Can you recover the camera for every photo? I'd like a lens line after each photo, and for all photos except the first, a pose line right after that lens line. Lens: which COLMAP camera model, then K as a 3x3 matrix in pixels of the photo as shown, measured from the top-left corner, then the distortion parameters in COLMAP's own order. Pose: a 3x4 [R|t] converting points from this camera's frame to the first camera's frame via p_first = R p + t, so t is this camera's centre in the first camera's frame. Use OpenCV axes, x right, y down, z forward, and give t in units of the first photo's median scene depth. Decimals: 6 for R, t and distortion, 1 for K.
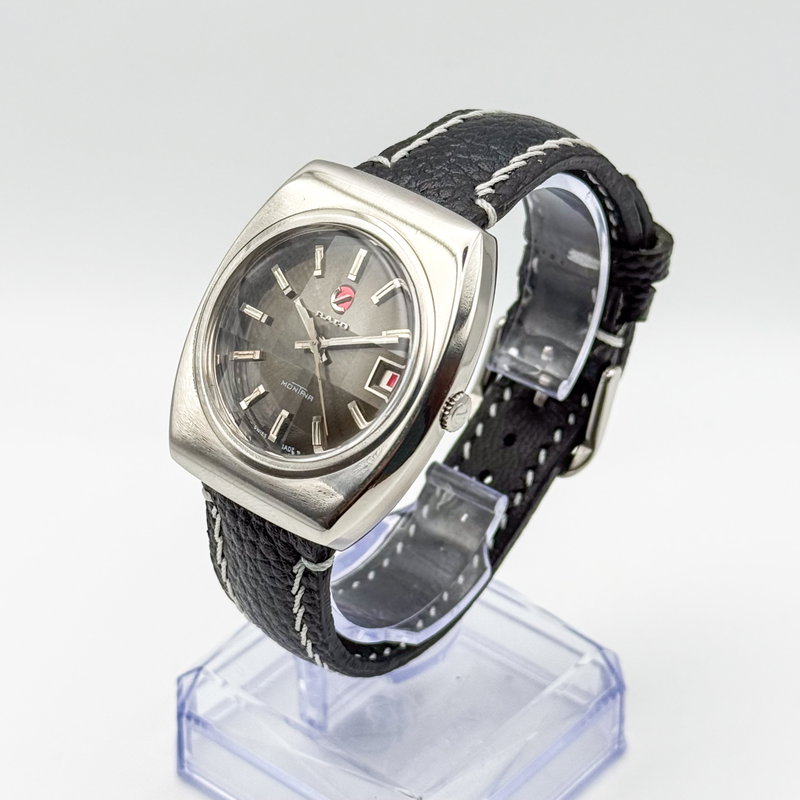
lens RADIAL K [[2006.7, 0, 400.0], [0, 2006.7, 400.0], [0, 0, 1]] dist [-0.560383, 1.067782]
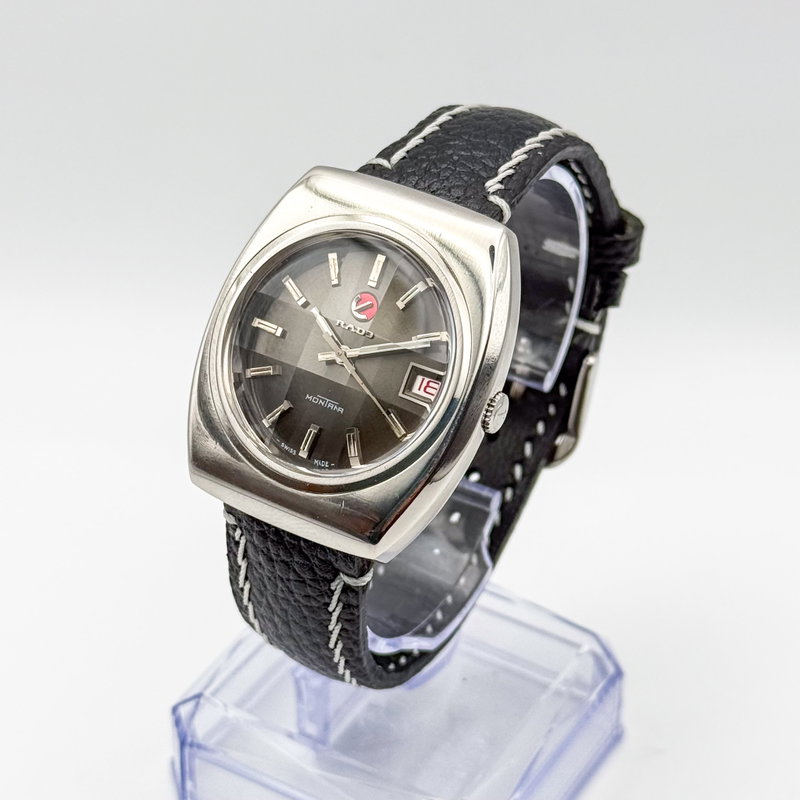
lens RADIAL K [[2006.7, 0, 400.0], [0, 2006.7, 400.0], [0, 0, 1]] dist [-0.560383, 1.067782]
pose [[0.987641, -0.077620, 0.136166, -0.137694], [0.076870, 0.996983, 0.010768, -0.013071], [-0.136591, -0.000168, 0.990627, 0.026575]]
